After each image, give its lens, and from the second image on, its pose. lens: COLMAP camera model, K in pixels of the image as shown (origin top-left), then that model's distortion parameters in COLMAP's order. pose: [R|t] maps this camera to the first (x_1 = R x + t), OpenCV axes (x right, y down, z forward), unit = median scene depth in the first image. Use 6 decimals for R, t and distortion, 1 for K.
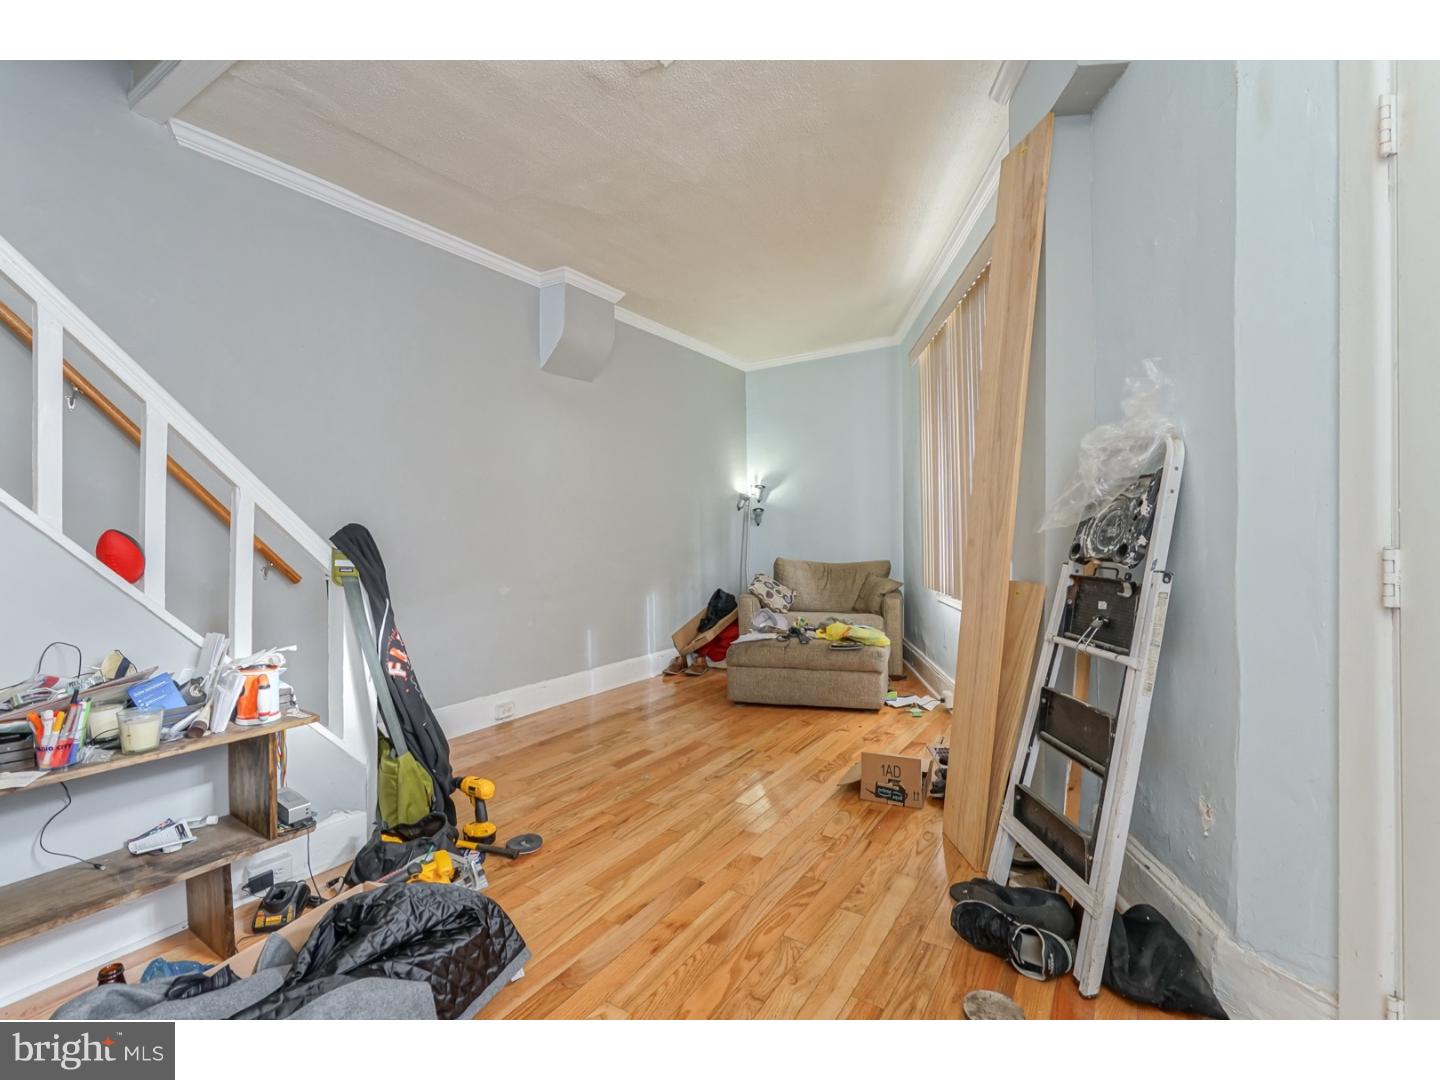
lens RADIAL K [[649.8, 0, 696.6], [0, 649.8, 541.6], [0, 0, 1]] dist [0.000154, 0.000710]
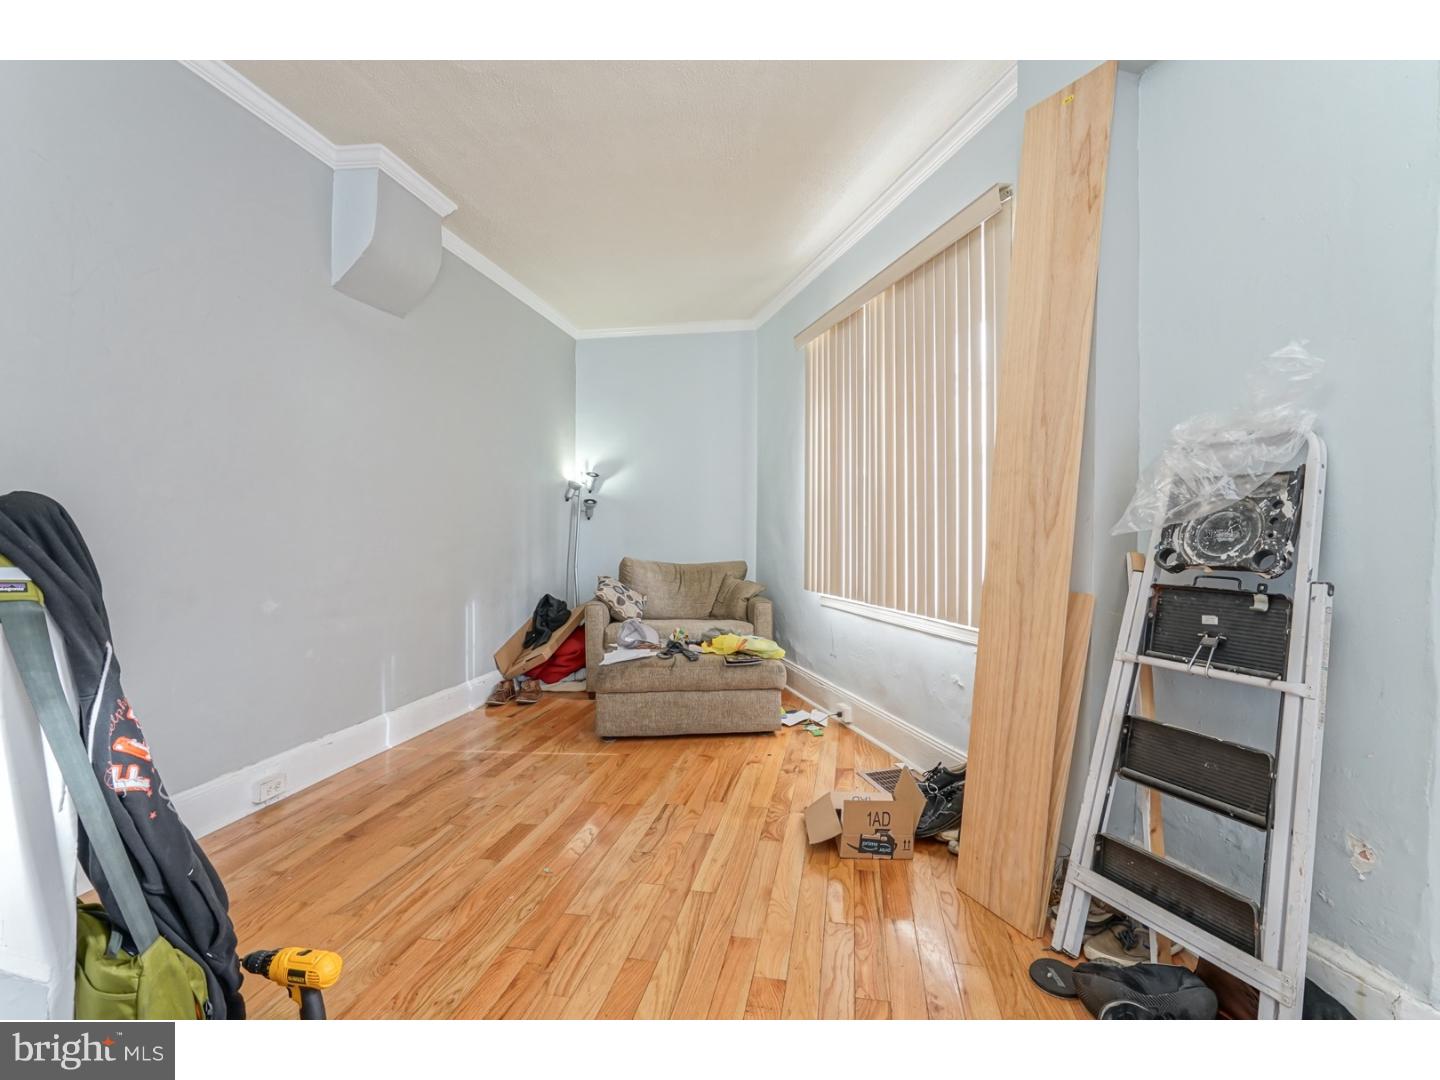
lens RADIAL K [[663.4, 0, 727.8], [0, 663.4, 536.4], [0, 0, 1]] dist [-0.002516, 0.000879]
pose [[0.915578, 0.016498, 0.401802, -0.162548], [-0.015134, 0.999864, -0.006569, 0.000891], [-0.401856, -0.000067, 0.915703, 0.221157]]
